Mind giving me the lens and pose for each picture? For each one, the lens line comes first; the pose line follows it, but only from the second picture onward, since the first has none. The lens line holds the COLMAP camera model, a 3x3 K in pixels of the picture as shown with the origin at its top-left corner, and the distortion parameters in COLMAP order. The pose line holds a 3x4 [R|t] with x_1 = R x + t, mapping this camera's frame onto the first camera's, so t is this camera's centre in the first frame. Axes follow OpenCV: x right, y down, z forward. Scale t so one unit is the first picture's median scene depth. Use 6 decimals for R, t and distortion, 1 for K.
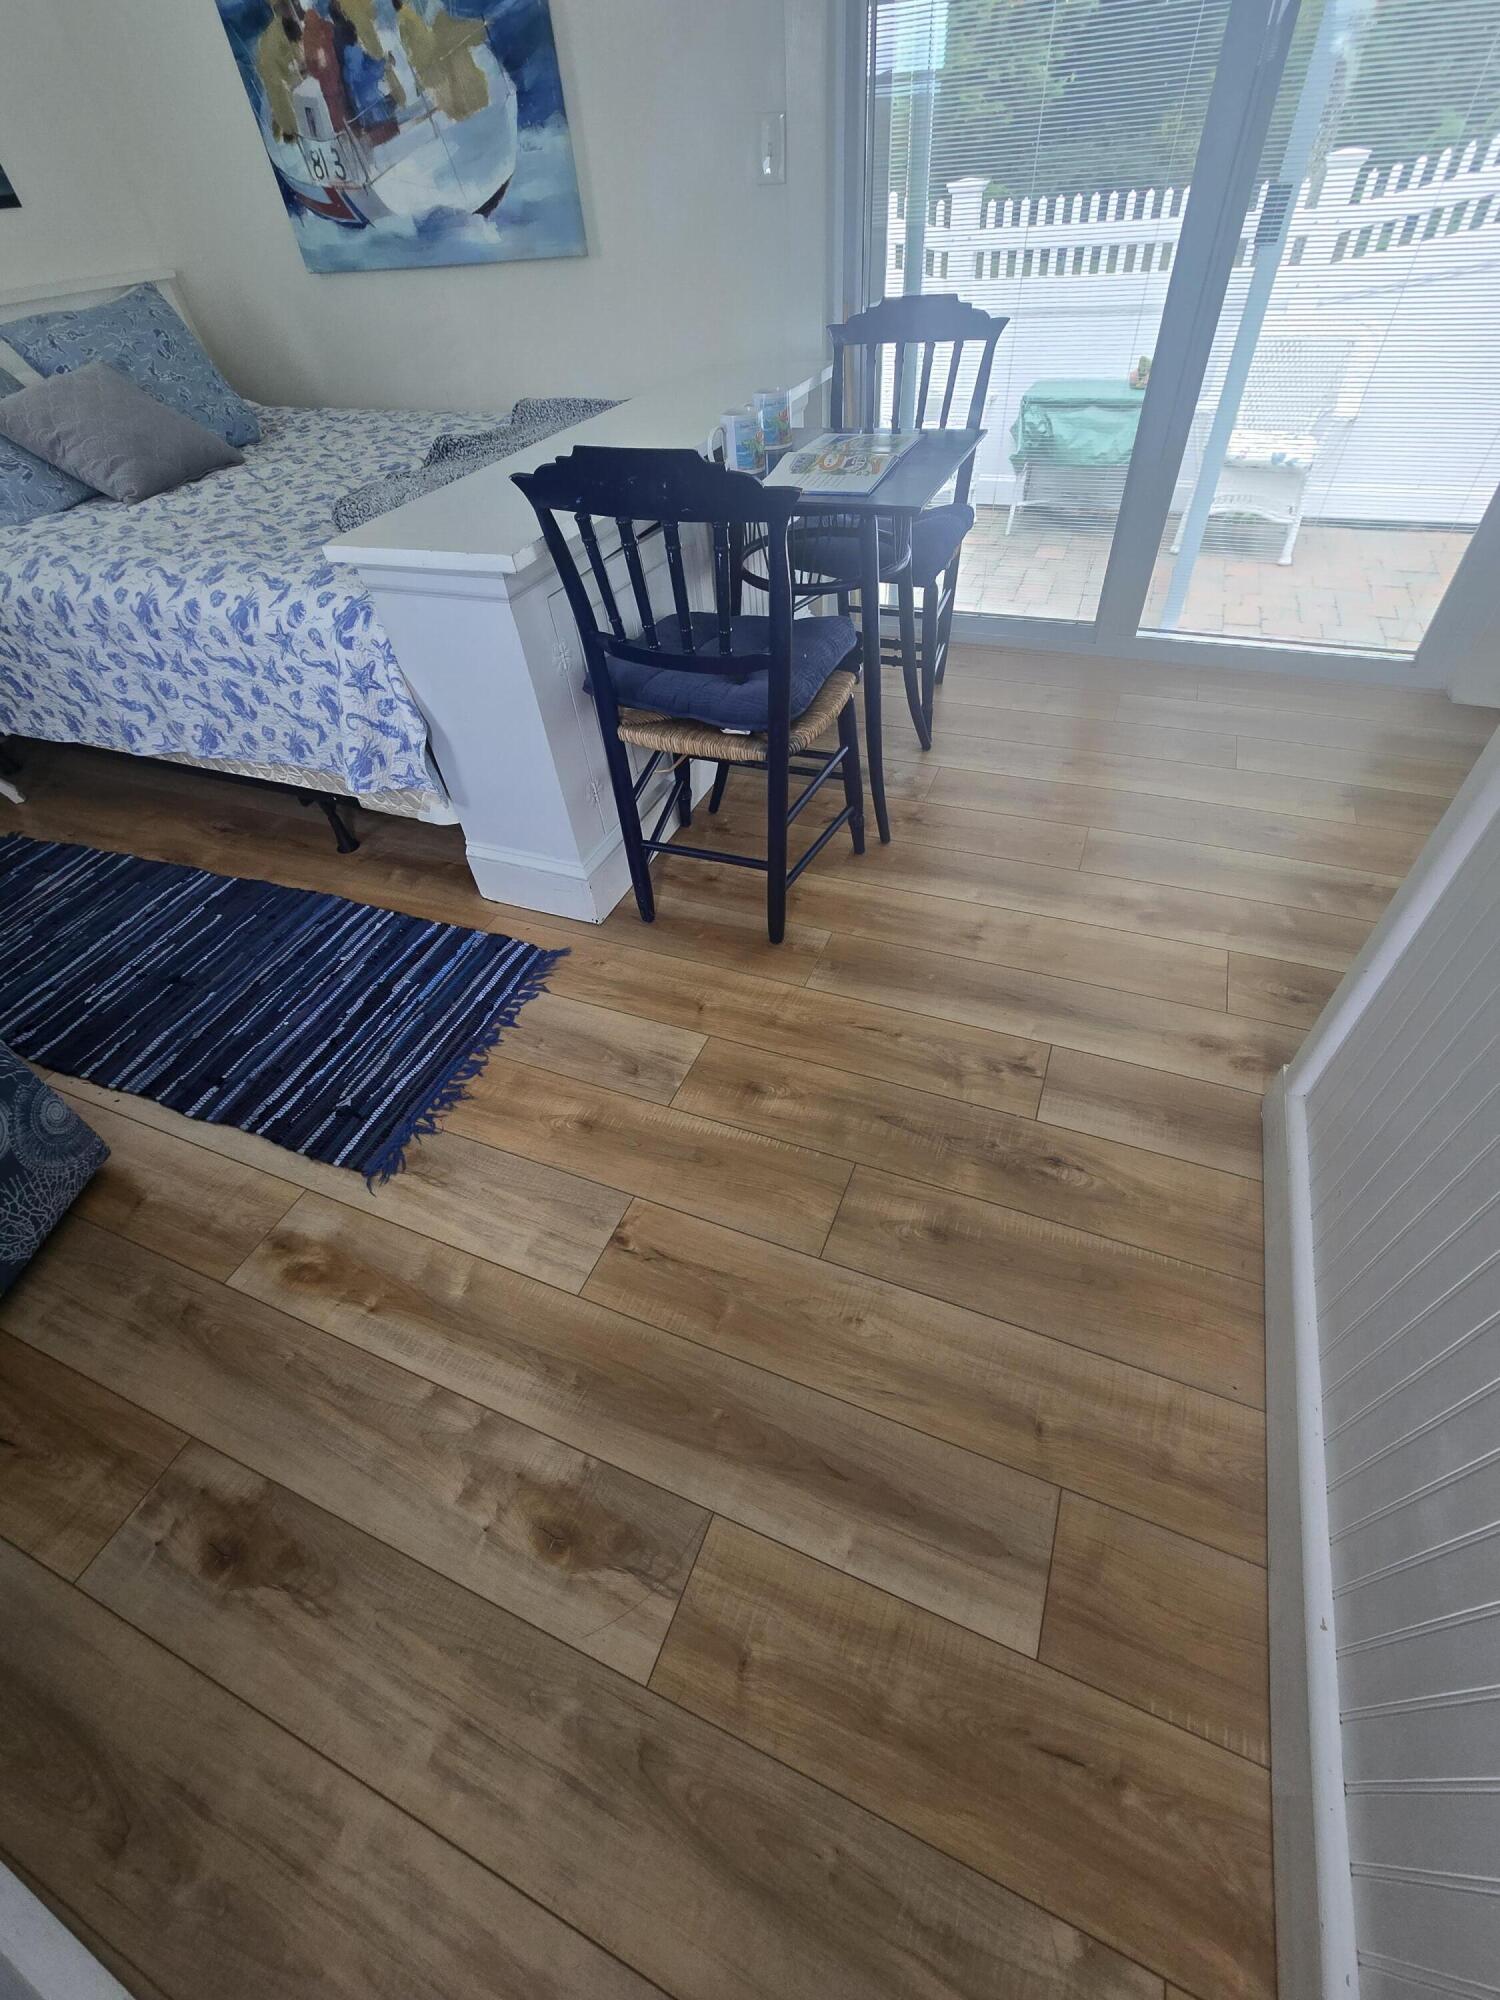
lens RADIAL K [[823.4, 0, 750.0], [0, 823.4, 1000.0], [0, 0, 1]] dist [0.002135, -0.000041]
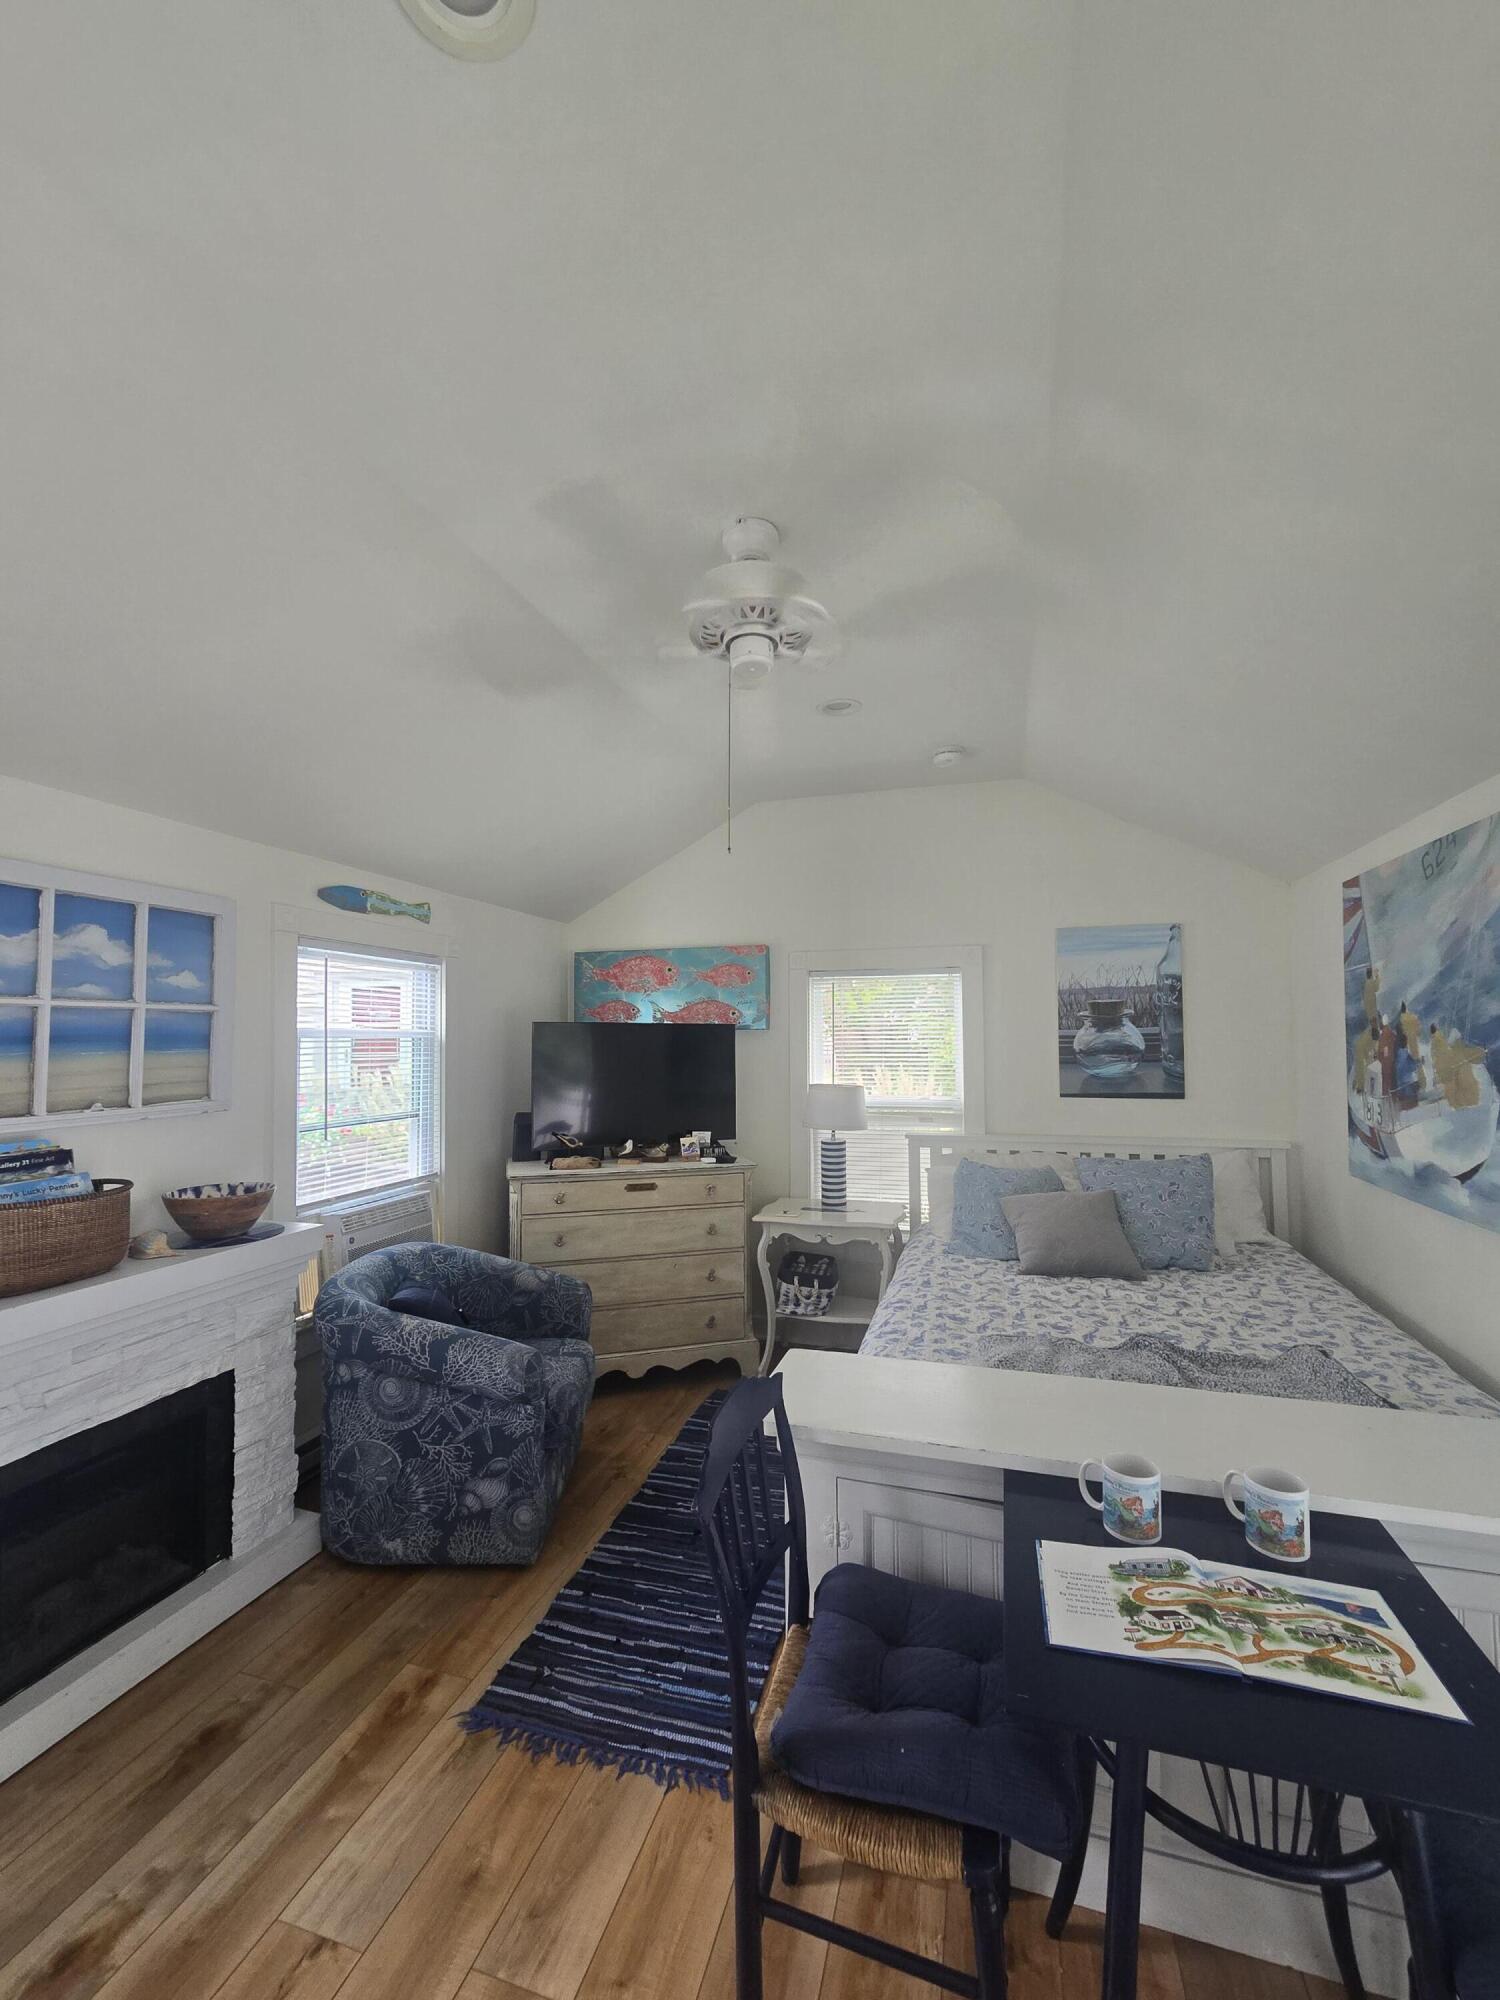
lens RADIAL K [[808.2, 0, 751.4], [0, 808.2, 1010.7], [0, 0, 1]] dist [-0.032892, 0.000069]
pose [[0.106438, 0.036096, -0.993664, 0.610430], [-0.718109, 0.694007, -0.051711, -0.643729], [0.687743, 0.719063, 0.099790, 0.323594]]
